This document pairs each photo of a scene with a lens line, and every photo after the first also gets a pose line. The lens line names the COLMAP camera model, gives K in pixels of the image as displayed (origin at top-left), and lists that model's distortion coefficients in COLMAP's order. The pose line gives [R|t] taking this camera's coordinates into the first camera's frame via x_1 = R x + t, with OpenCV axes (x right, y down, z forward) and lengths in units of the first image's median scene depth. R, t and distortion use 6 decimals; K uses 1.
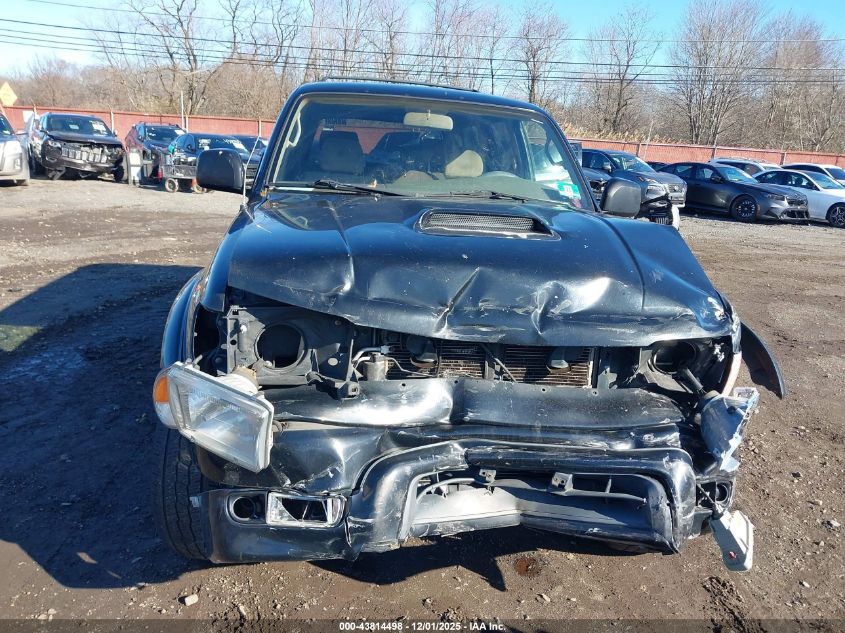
lens RADIAL K [[632.1, 0, 422.5], [0, 632.1, 316.5], [0, 0, 1]] dist [0.002758, 0.001884]
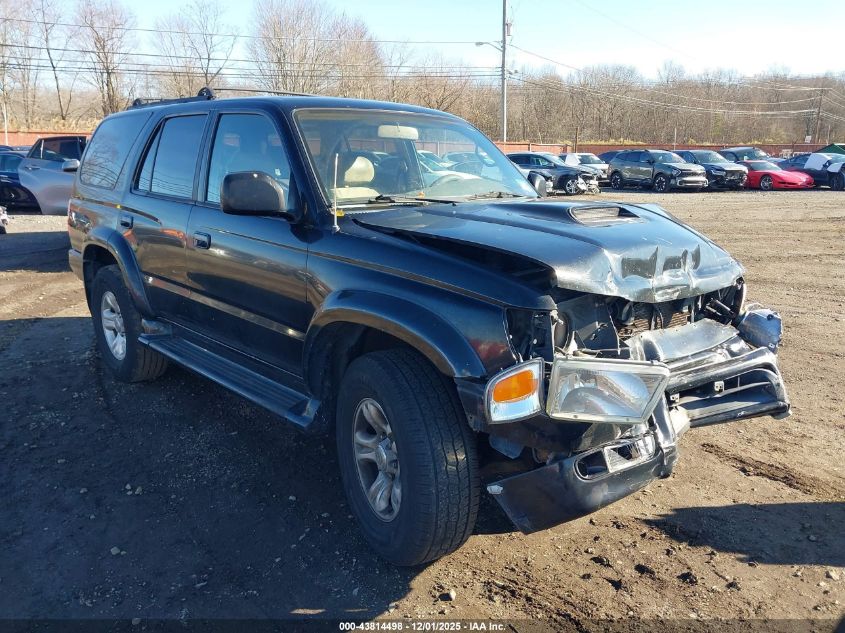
lens RADIAL K [[645.2, 0, 390.8], [0, 645.2, 312.9], [0, 0, 1]] dist [0.006601, 0.003403]
pose [[0.846090, -0.182010, 0.501004, -0.934270], [0.183066, 0.981949, 0.047572, -0.090912], [-0.500619, 0.051466, 0.864136, 0.088807]]
